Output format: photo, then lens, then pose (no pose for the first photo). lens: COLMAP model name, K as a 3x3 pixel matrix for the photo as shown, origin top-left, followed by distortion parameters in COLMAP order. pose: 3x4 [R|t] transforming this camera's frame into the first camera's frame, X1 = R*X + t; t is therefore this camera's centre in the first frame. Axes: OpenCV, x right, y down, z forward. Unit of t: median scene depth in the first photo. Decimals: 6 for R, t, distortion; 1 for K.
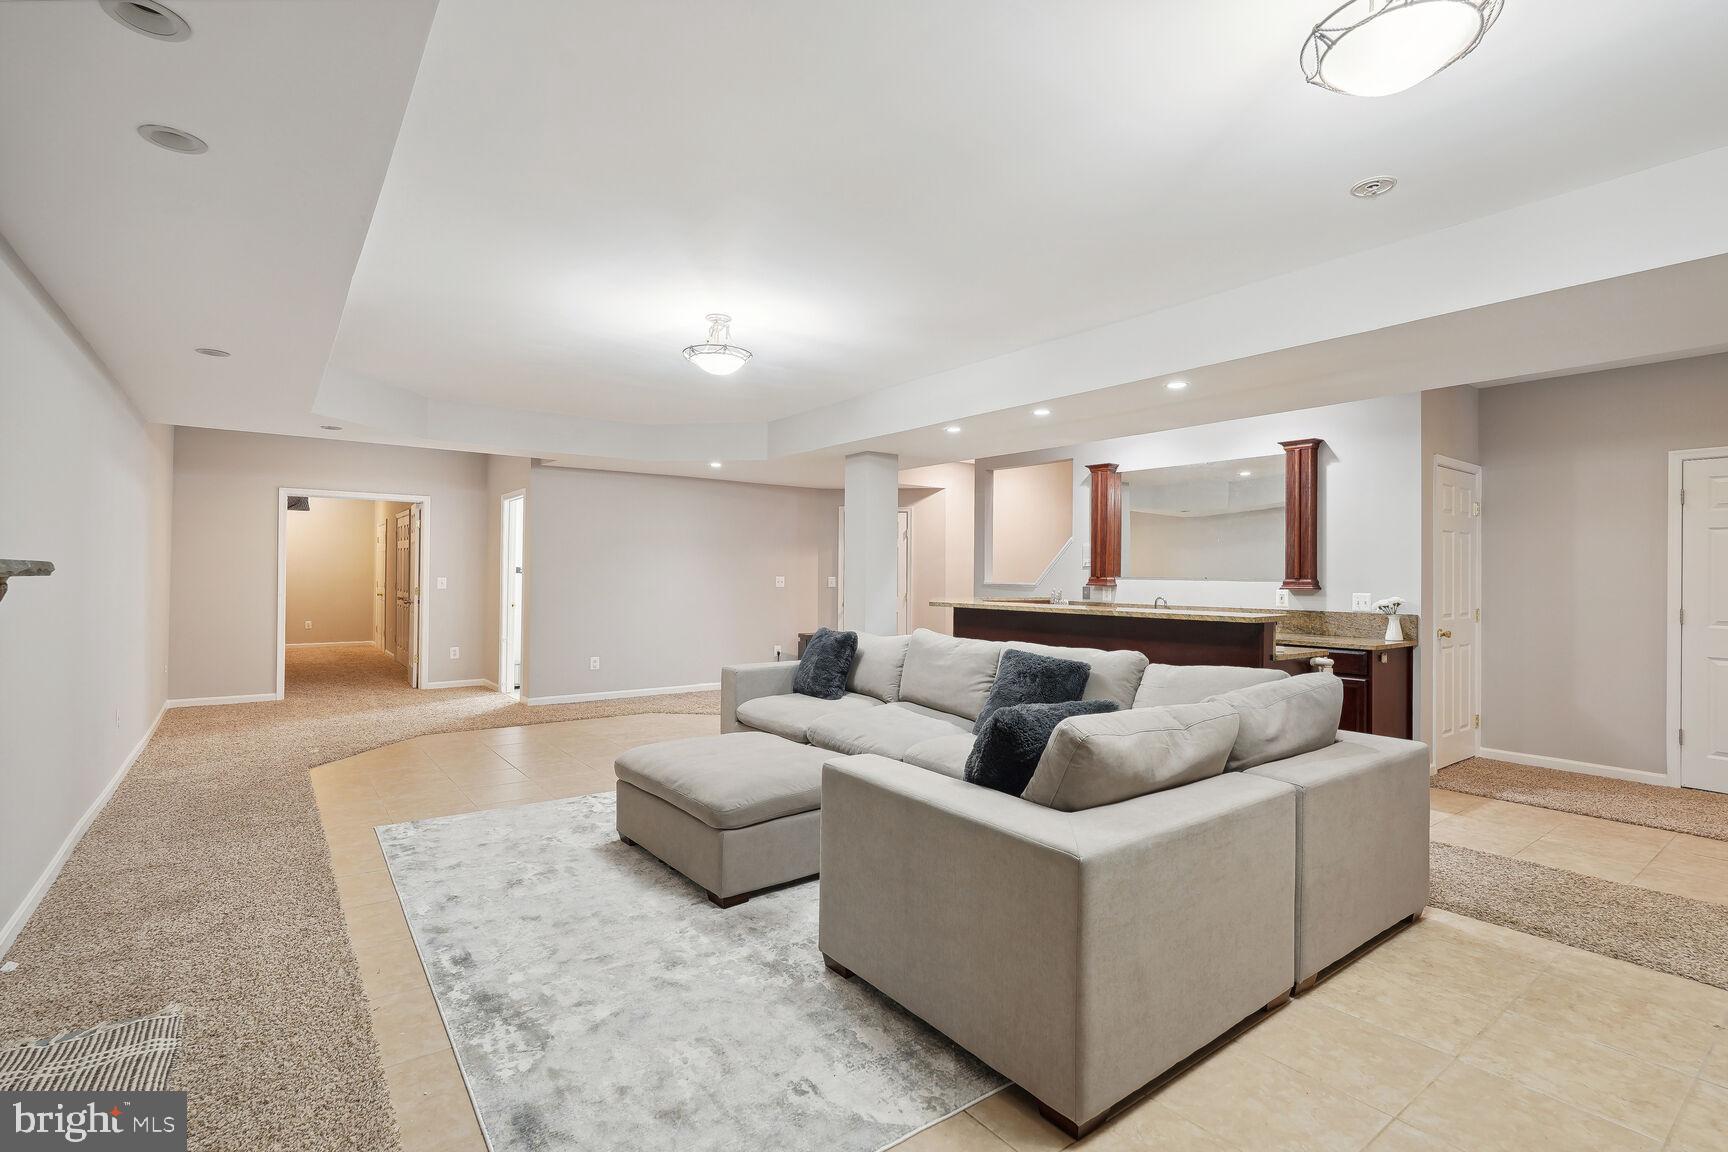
lens RADIAL K [[735.2, 0, 864.0], [0, 735.2, 576.0], [0, 0, 1]] dist [0.000414, 0.000116]
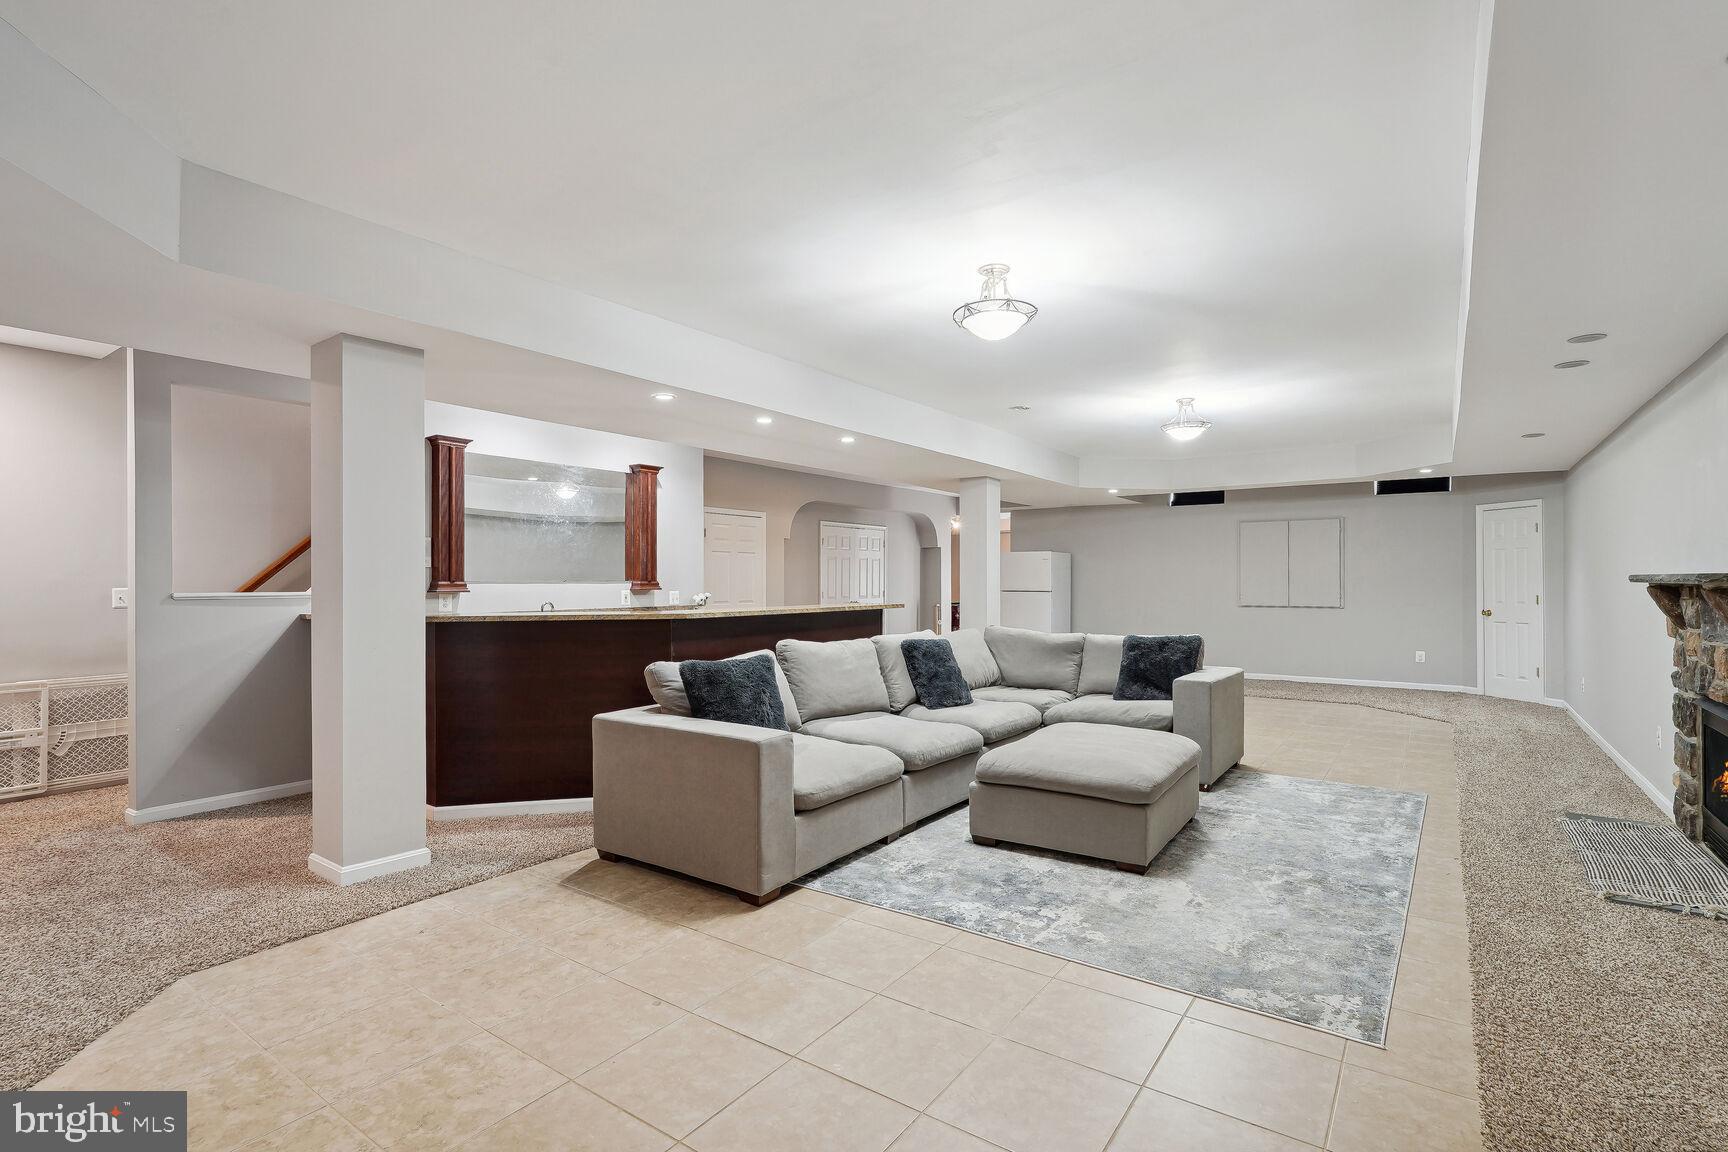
lens RADIAL K [[735.2, 0, 864.0], [0, 735.2, 576.0], [0, 0, 1]] dist [0.000414, 0.000116]
pose [[-0.267758, 0.001517, 0.963485, -0.675604], [0.003869, 0.999992, -0.000499, -0.002833], [-0.963479, 0.003594, -0.267761, 0.987298]]
